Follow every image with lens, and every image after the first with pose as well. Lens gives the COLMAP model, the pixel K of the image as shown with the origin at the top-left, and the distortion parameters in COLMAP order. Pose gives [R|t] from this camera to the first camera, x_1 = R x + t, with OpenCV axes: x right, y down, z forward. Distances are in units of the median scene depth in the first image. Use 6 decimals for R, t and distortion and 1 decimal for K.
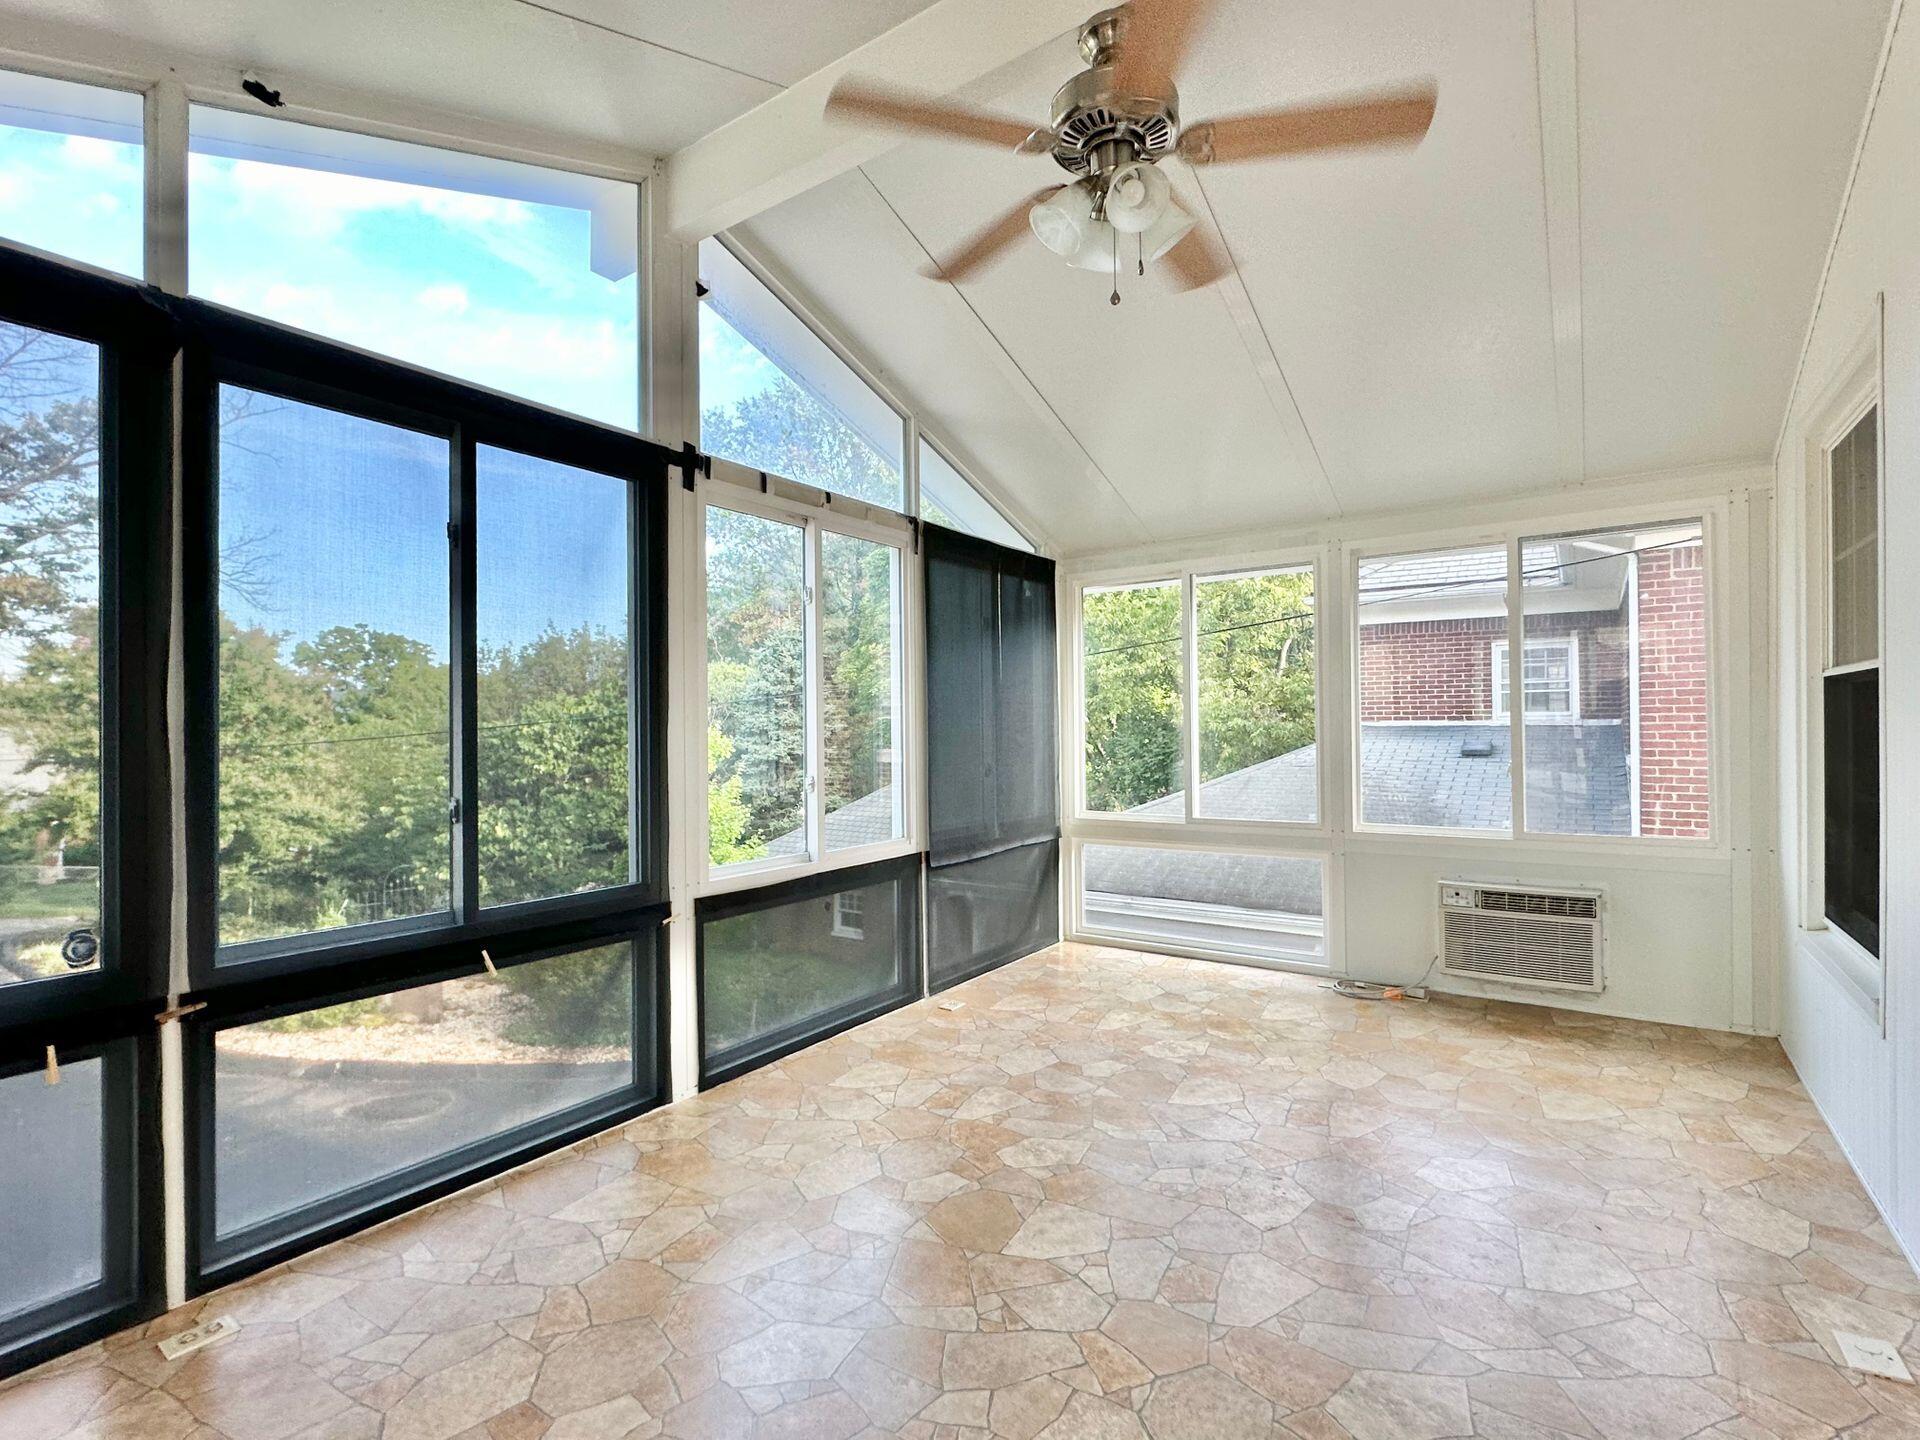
lens RADIAL K [[920.3, 0, 955.8], [0, 920.3, 722.6], [0, 0, 1]] dist [-0.001580, 0.000250]
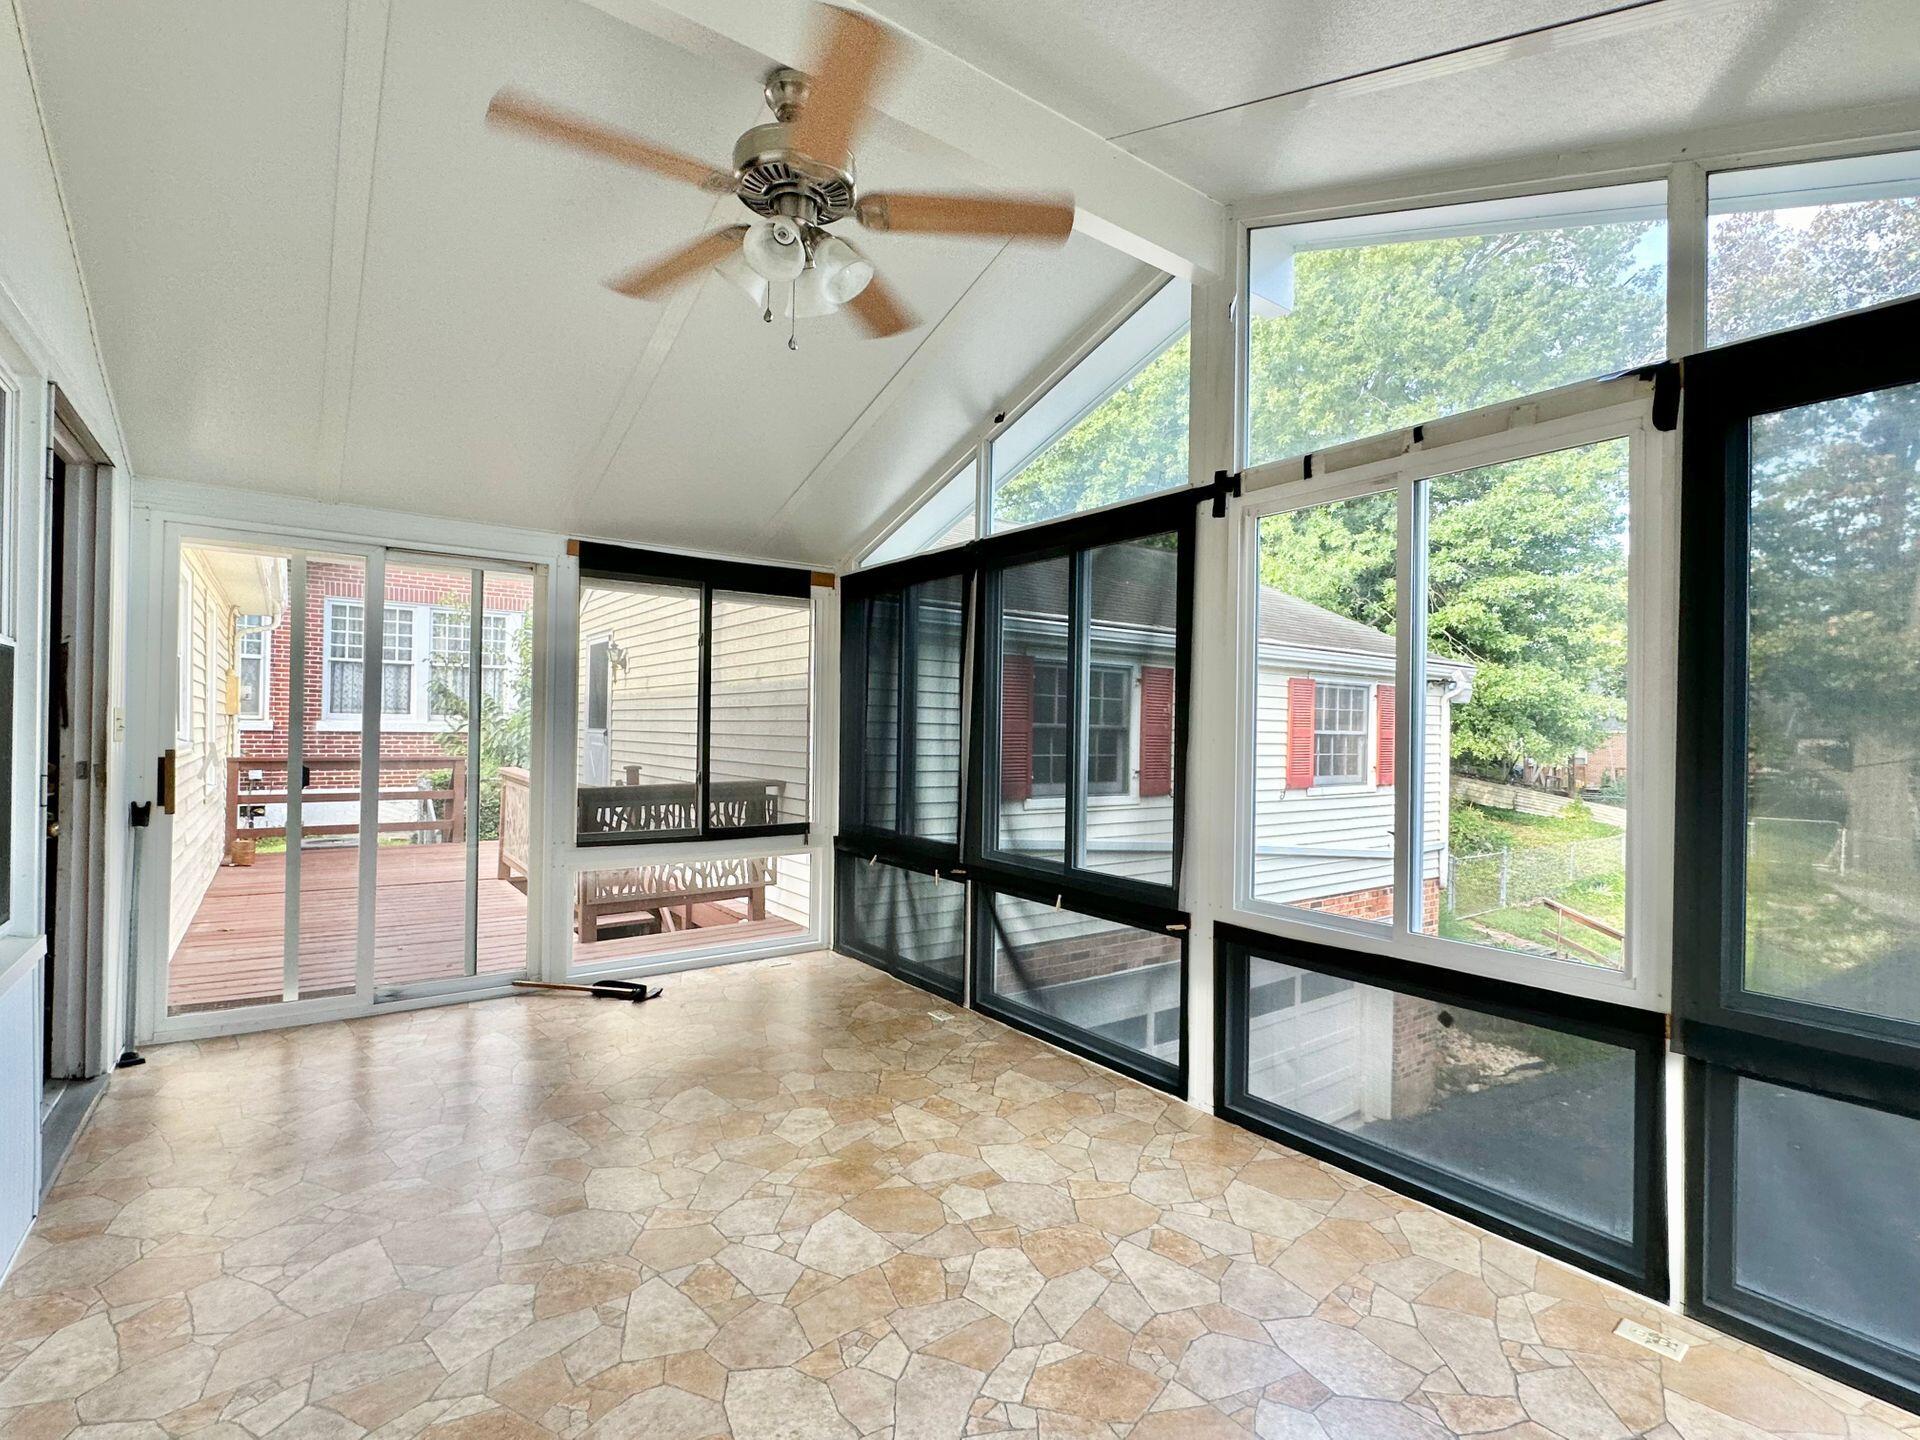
lens RADIAL K [[920.3, 0, 955.8], [0, 920.3, 722.6], [0, 0, 1]] dist [-0.001580, 0.000250]
pose [[-0.335395, -0.006954, -0.942052, 0.765766], [-0.010323, 0.999940, -0.003706, -0.019093], [0.942021, 0.008482, -0.335446, 1.071107]]
